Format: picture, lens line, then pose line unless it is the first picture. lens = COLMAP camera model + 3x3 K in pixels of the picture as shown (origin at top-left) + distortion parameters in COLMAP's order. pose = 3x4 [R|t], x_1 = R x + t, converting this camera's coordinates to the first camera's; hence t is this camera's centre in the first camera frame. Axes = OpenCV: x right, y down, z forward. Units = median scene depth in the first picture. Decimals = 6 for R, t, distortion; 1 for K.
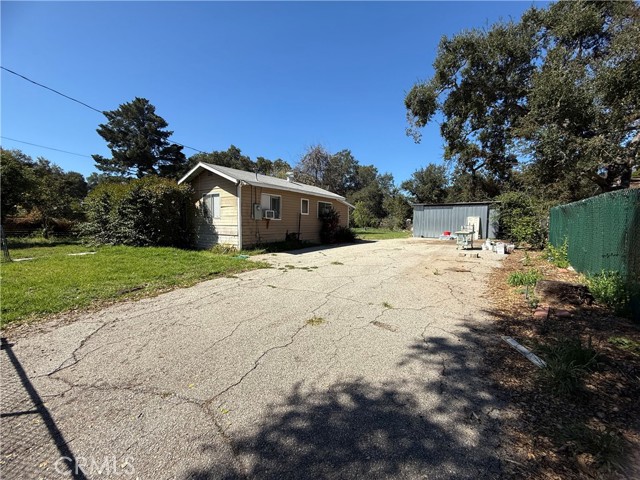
lens RADIAL K [[254.9, 0, 318.3], [0, 254.9, 239.6], [0, 0, 1]] dist [-0.000816, -0.000308]
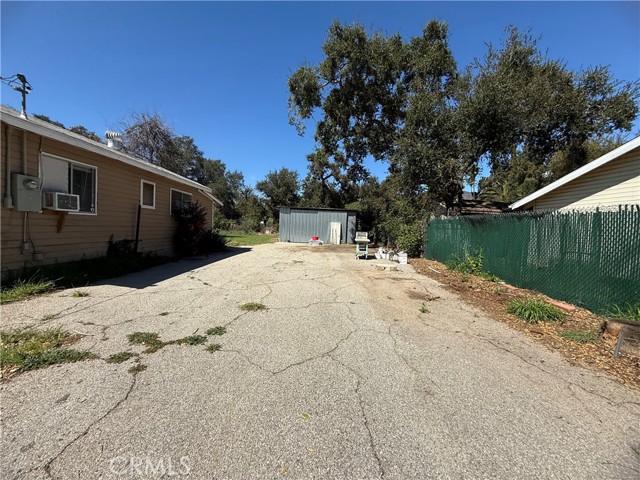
lens RADIAL K [[254.9, 0, 318.3], [0, 254.9, 239.6], [0, 0, 1]] dist [-0.000816, -0.000308]
pose [[0.823291, 0.002011, 0.567616, -0.040723], [0.001468, 0.999983, -0.005672, -0.014517], [-0.567618, 0.005503, 0.823274, 0.192671]]
